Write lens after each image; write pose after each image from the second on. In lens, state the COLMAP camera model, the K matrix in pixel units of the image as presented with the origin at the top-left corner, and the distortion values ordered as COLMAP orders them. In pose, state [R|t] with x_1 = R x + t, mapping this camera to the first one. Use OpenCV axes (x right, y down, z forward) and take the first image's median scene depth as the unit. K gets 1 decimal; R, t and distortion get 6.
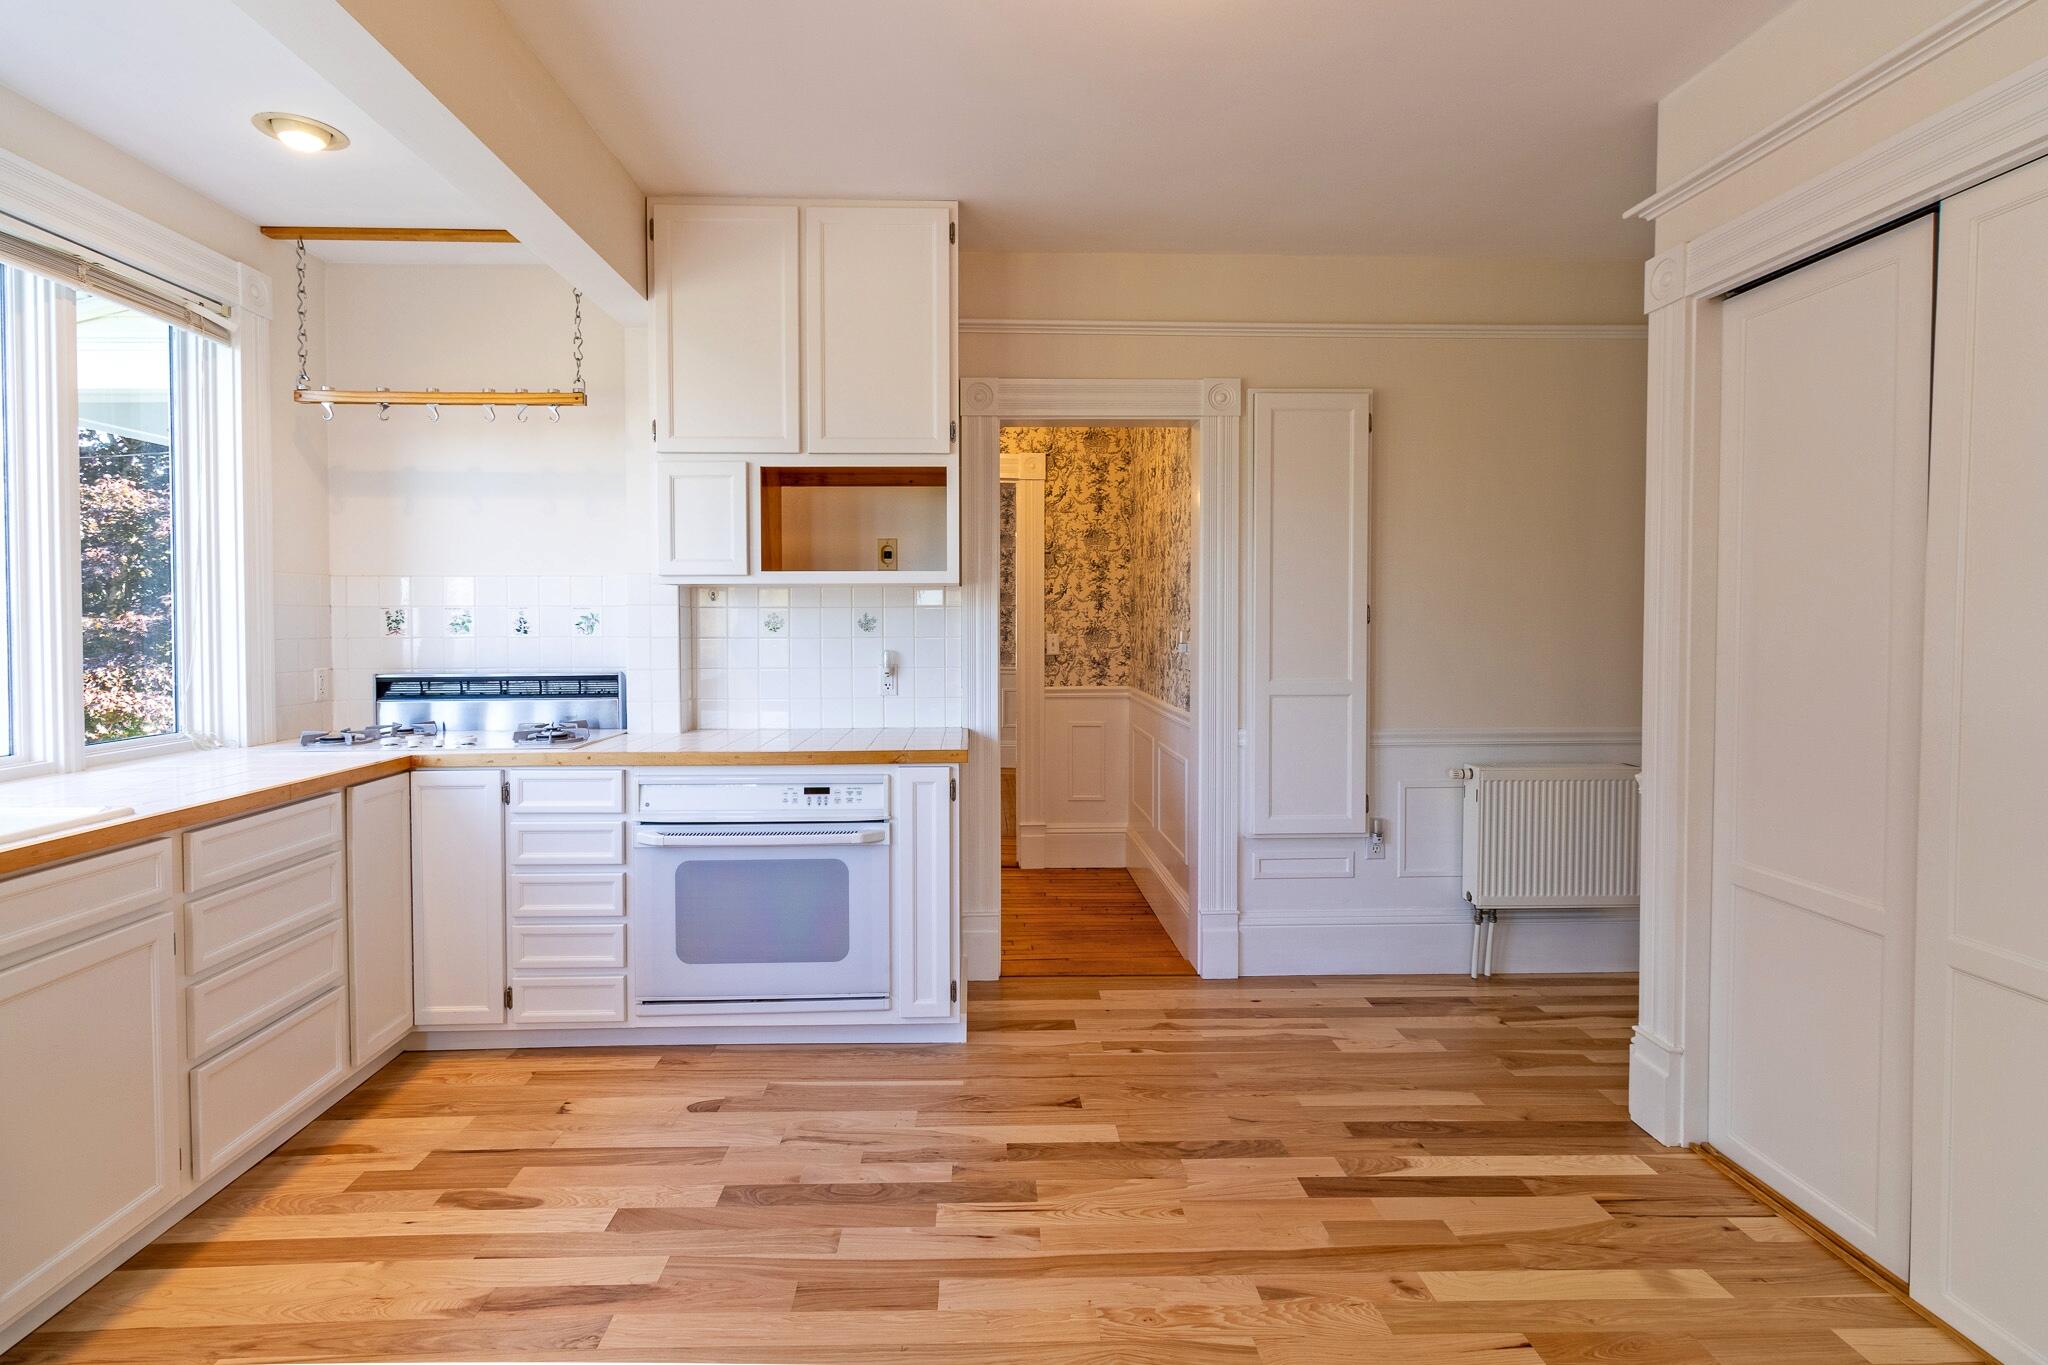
lens RADIAL K [[964.2, 0, 1003.9], [0, 964.2, 642.2], [0, 0, 1]] dist [-0.000159, -0.000335]
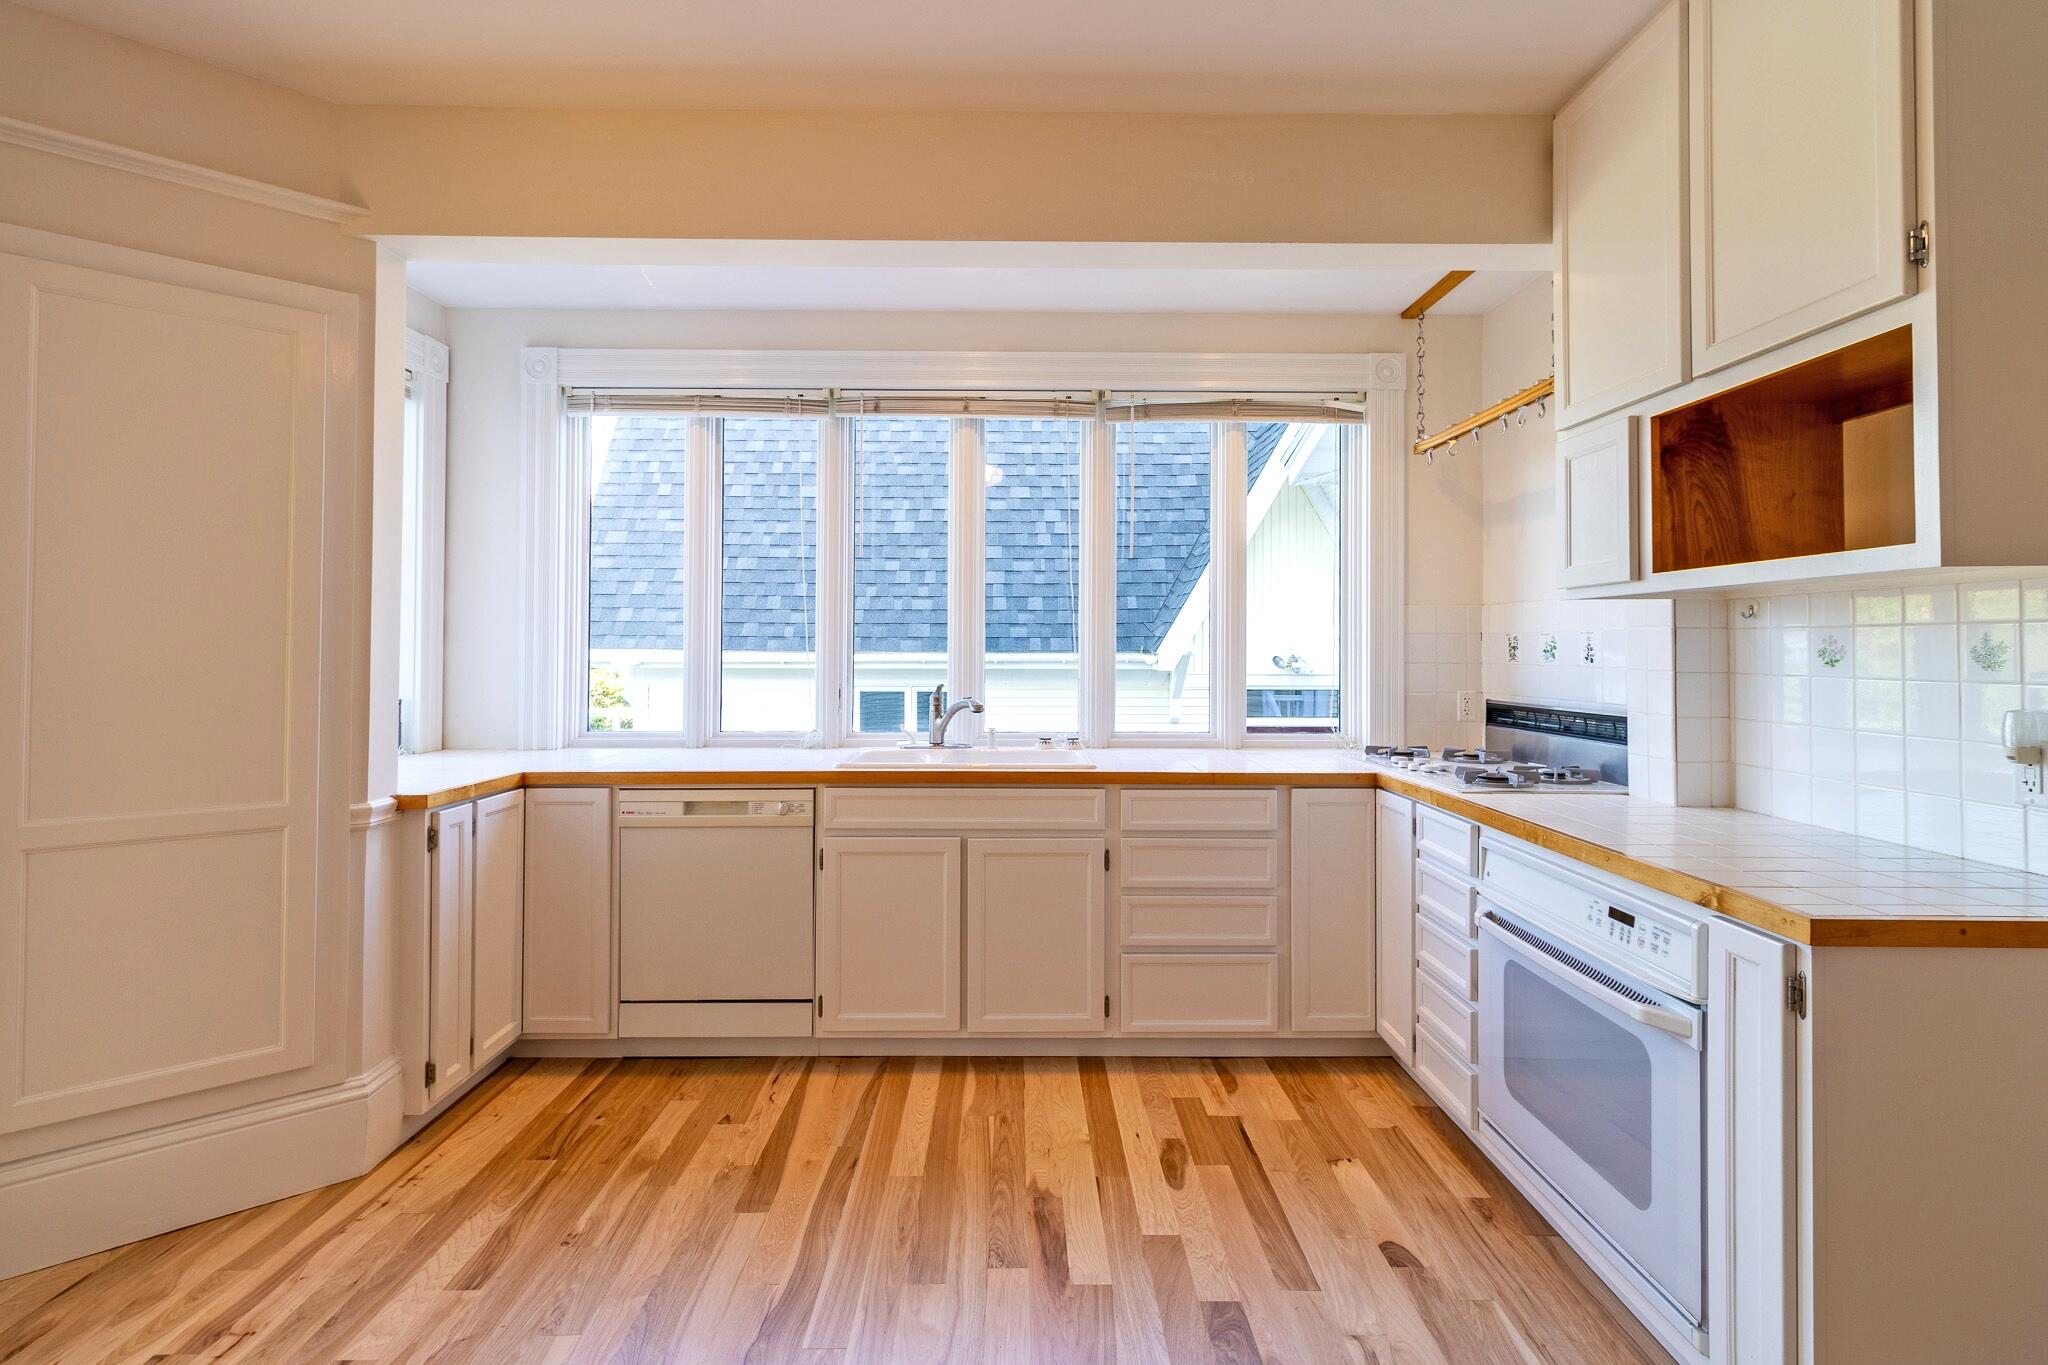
lens RADIAL K [[964.2, 0, 1029.8], [0, 964.2, 628.8], [0, 0, 1]] dist [-0.000159, -0.000335]
pose [[-0.010948, -0.016627, -0.999802, 0.472778], [-0.026747, 0.999509, -0.016329, -0.014632], [0.999582, 0.026563, -0.011387, 0.651827]]
